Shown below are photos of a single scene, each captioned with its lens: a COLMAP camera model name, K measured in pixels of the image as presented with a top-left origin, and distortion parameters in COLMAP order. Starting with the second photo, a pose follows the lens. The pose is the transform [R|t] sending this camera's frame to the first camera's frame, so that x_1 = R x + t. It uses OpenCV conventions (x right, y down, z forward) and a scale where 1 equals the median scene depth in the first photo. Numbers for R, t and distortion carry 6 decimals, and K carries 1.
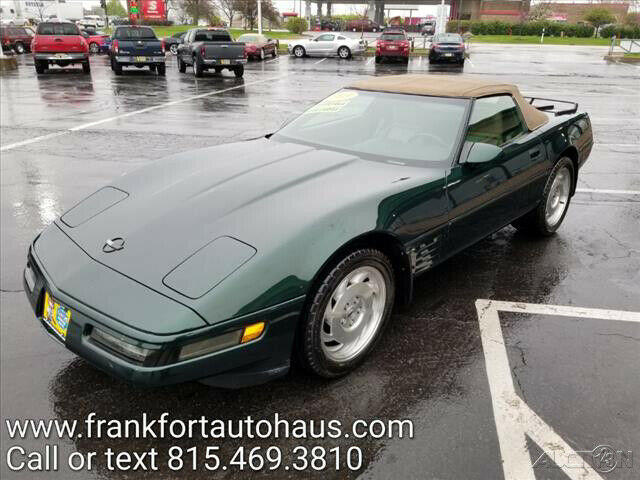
lens RADIAL K [[504.8, 0, 320.0], [0, 504.8, 240.0], [0, 0, 1]] dist [-0.002311, -0.012827]
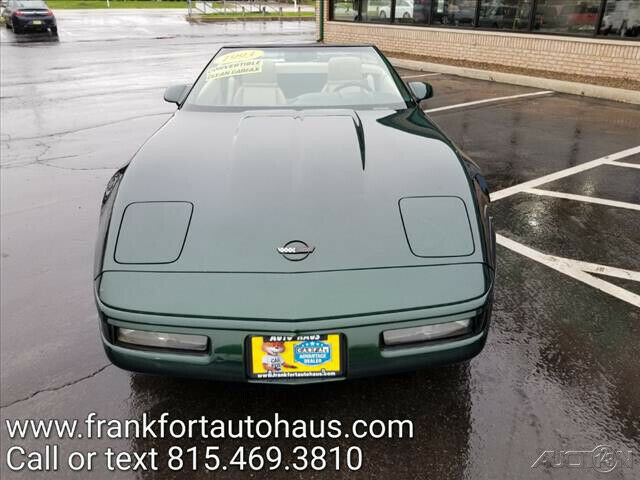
lens RADIAL K [[503.2, 0, 321.0], [0, 503.2, 237.1], [0, 0, 1]] dist [-0.011918, 0.003964]
pose [[0.694862, -0.313131, 0.647392, -0.118439], [0.277225, 0.947283, 0.160630, -0.016553], [-0.663561, 0.067857, 0.745038, 0.051350]]
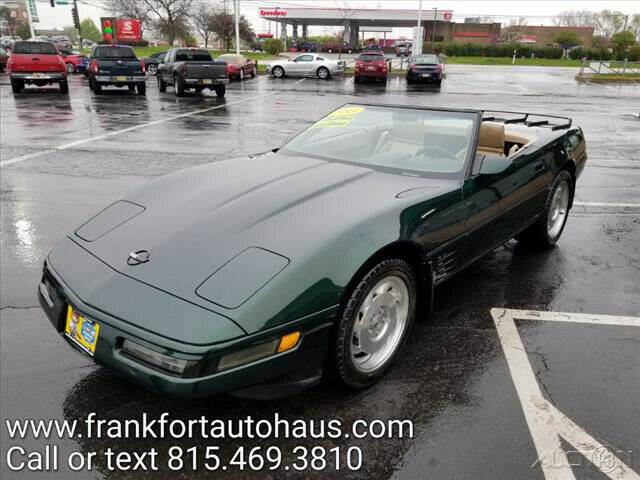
lens RADIAL K [[508.0, 0, 320.0], [0, 508.0, 240.0], [0, 0, 1]] dist [0.002279, -0.022902]
pose [[0.998877, -0.012608, 0.045666, -0.013271], [0.014383, 0.999145, -0.038769, 0.002591], [-0.045138, 0.039382, 0.998204, -0.001341]]
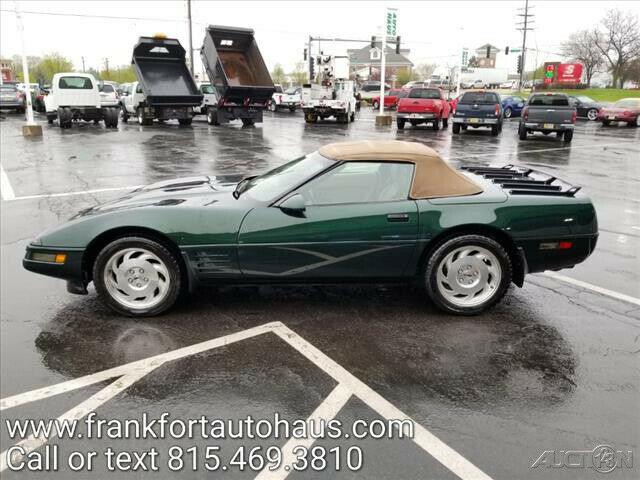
lens RADIAL K [[504.8, 0, 320.0], [0, 504.8, 240.0], [0, 0, 1]] dist [-0.002311, -0.012827]
pose [[0.701988, 0.195444, -0.684846, 0.204857], [-0.269790, 0.962918, -0.001741, -0.016325], [0.659110, 0.185987, 0.728686, 0.029129]]
